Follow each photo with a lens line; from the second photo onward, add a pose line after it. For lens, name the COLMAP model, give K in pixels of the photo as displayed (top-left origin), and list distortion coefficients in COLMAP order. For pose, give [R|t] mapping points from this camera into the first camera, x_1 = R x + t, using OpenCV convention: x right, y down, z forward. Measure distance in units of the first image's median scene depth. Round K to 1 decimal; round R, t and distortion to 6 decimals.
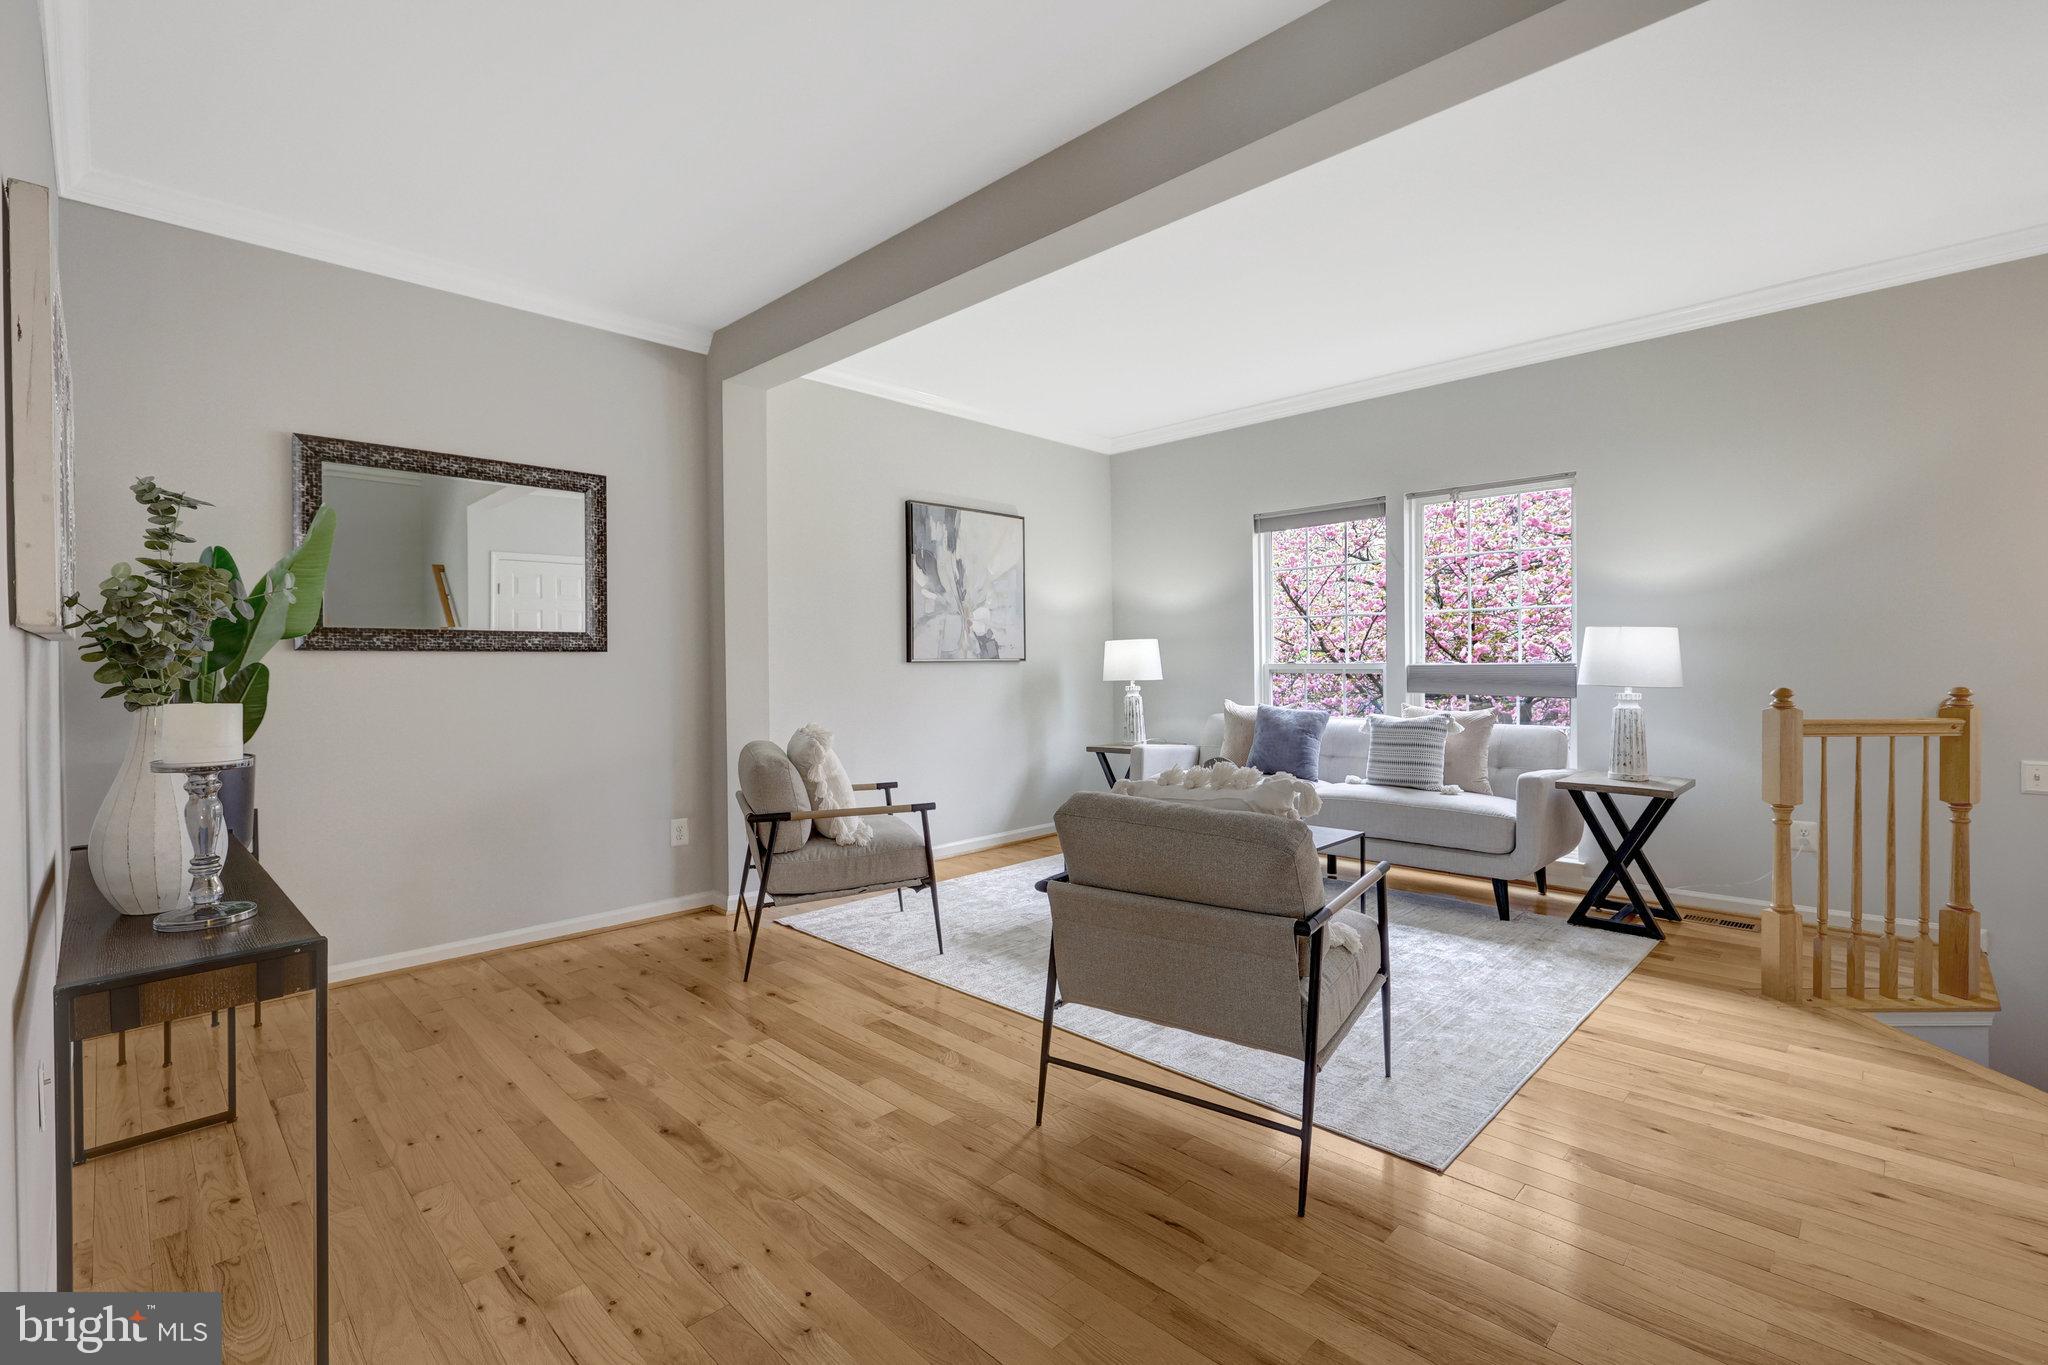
lens RADIAL K [[907.2, 0, 1005.0], [0, 907.2, 664.2], [0, 0, 1]] dist [-0.002097, -0.001328]
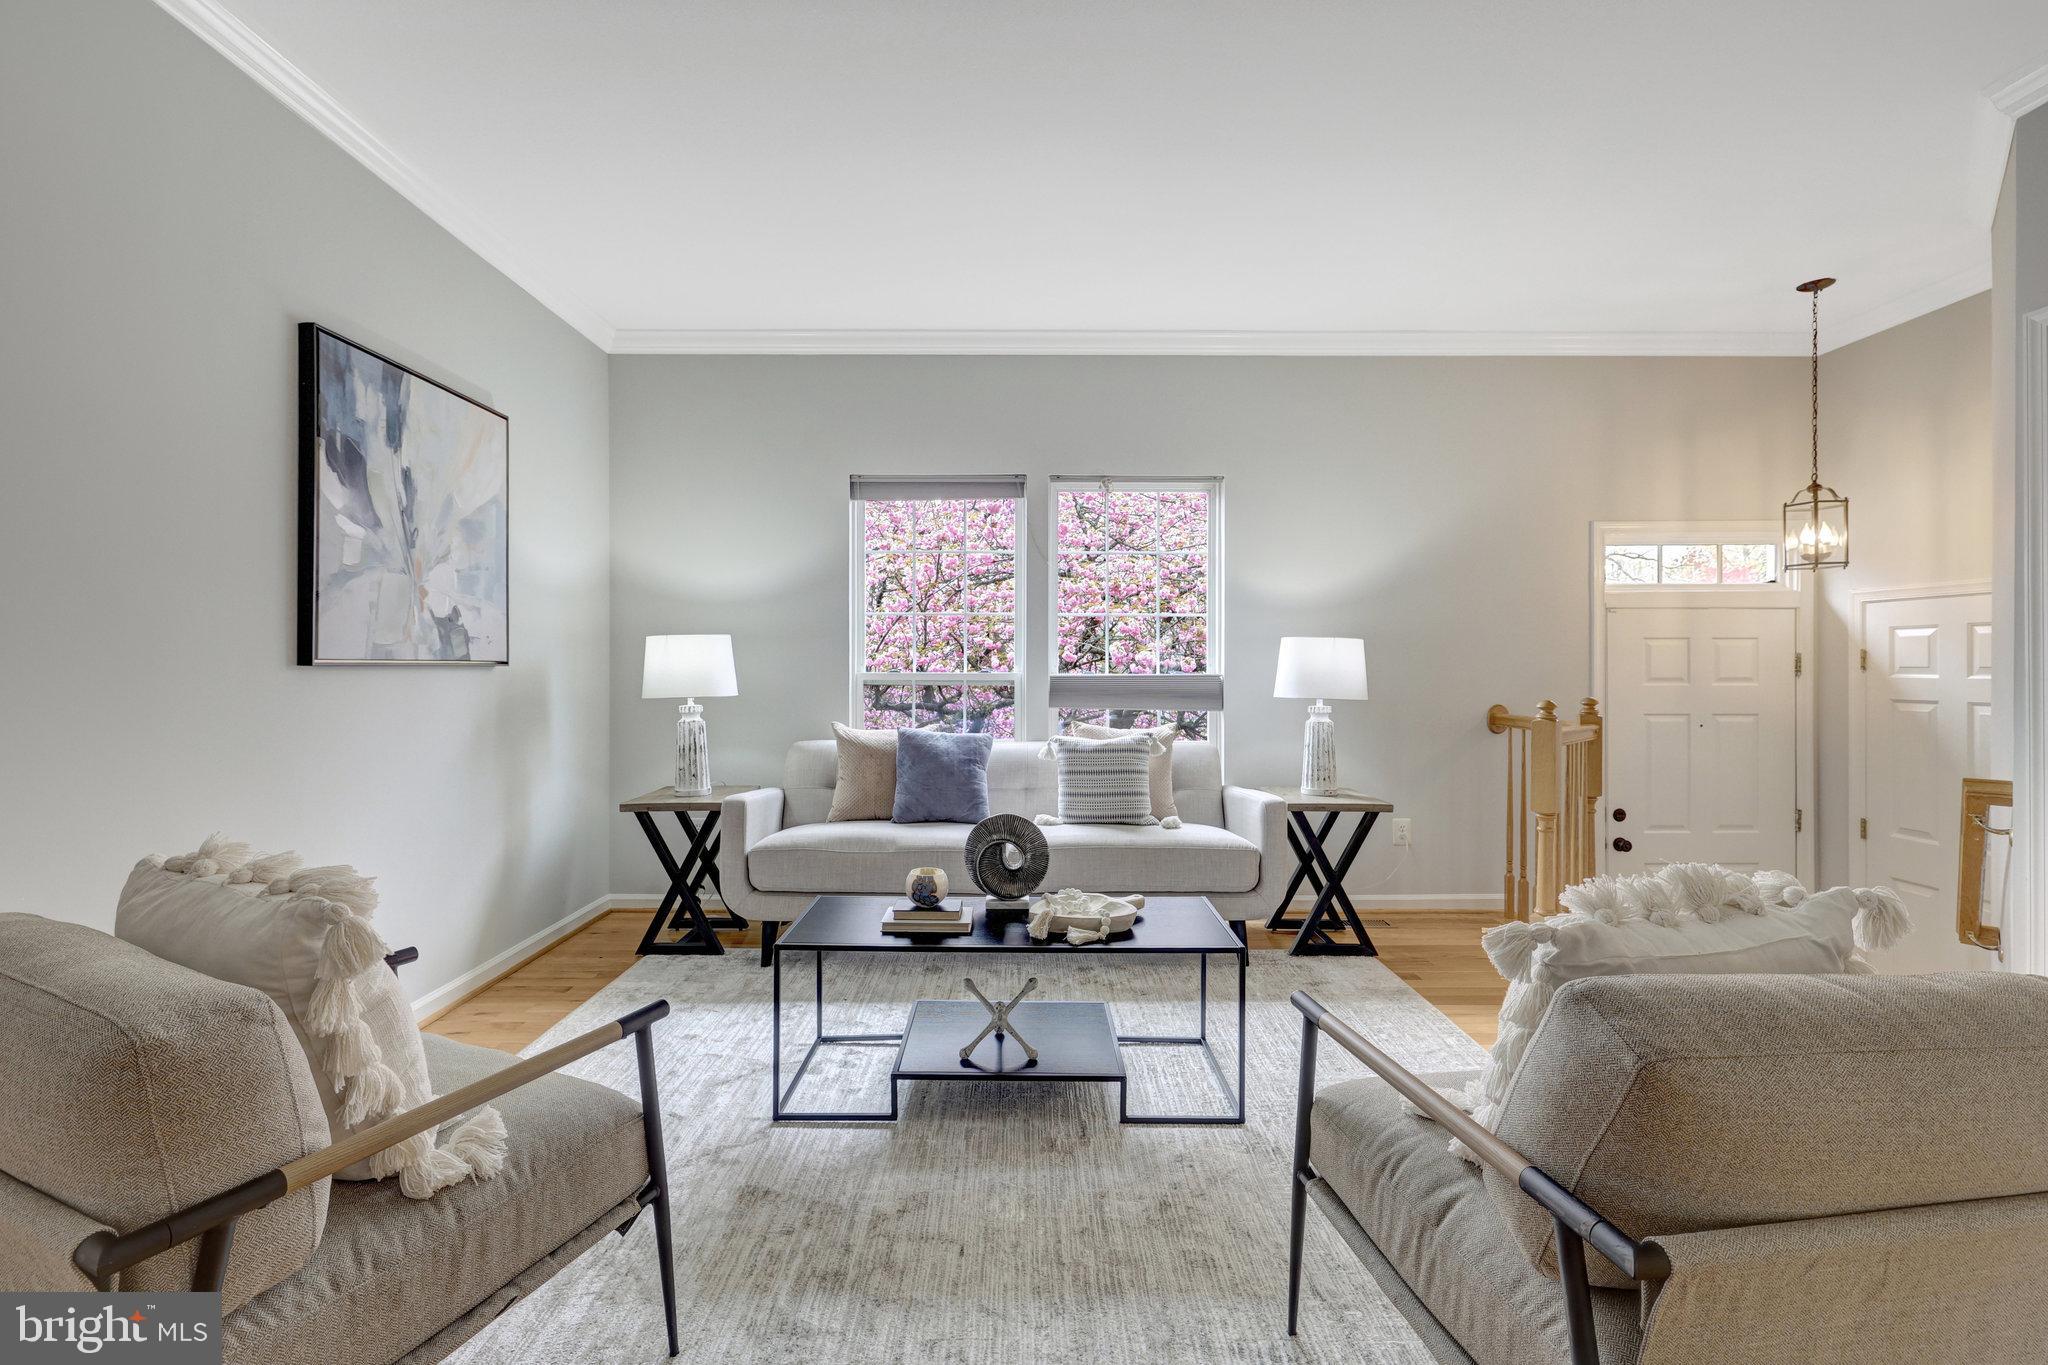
lens RADIAL K [[907.2, 0, 1007.6], [0, 907.2, 673.0], [0, 0, 1]] dist [-0.002097, -0.001328]
pose [[0.706906, 0.006438, 0.707278, -0.178074], [-0.006933, 0.999974, -0.002173, 0.000442], [-0.707273, -0.003368, 0.706932, 0.401169]]
